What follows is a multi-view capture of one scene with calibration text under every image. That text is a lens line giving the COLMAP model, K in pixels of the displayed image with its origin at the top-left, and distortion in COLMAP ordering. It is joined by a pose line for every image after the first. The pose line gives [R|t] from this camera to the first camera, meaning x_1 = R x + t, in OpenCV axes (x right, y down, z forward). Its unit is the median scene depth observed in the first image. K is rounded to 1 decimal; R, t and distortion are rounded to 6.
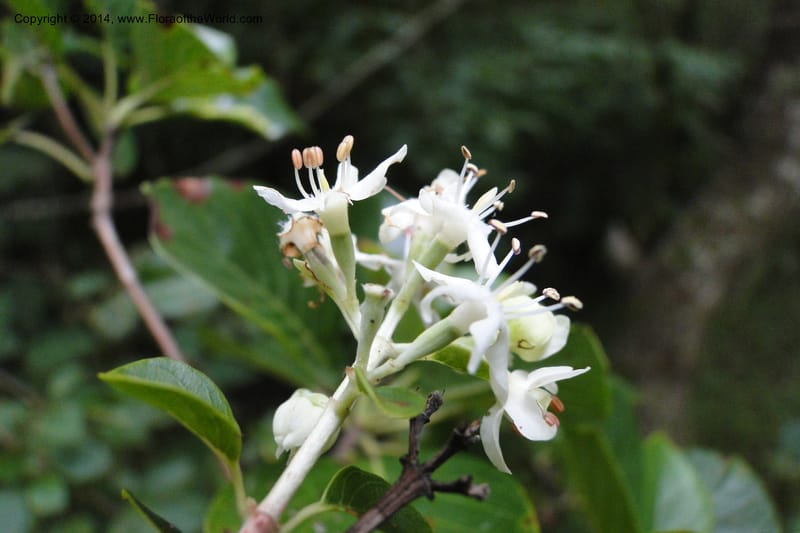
lens RADIAL K [[702.9, 0, 400.0], [0, 702.9, 266.5], [0, 0, 1]] dist [-0.000095, -0.004139]
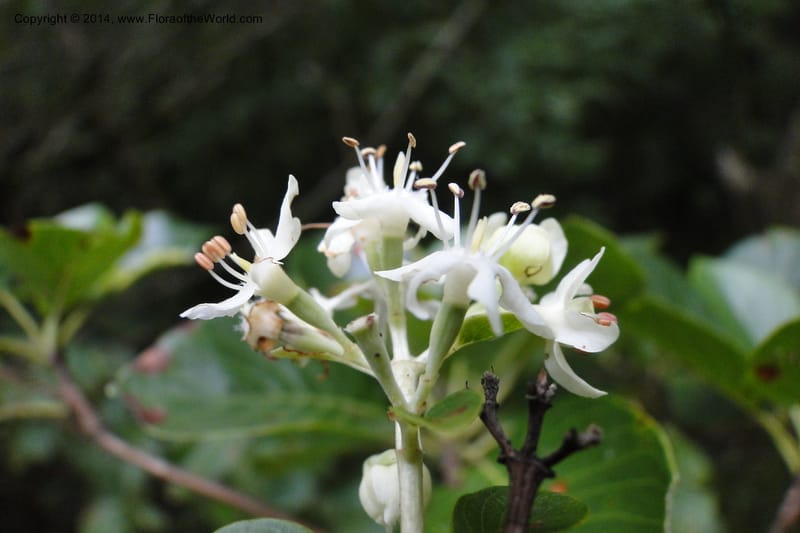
lens RADIAL K [[702.9, 0, 400.0], [0, 702.9, 266.5], [0, 0, 1]] dist [-0.000095, -0.004139]
pose [[0.794082, -0.607397, 0.022416, 0.027137], [0.607713, 0.794074, -0.011452, 0.014736], [-0.010844, 0.022717, 0.999683, 0.101156]]
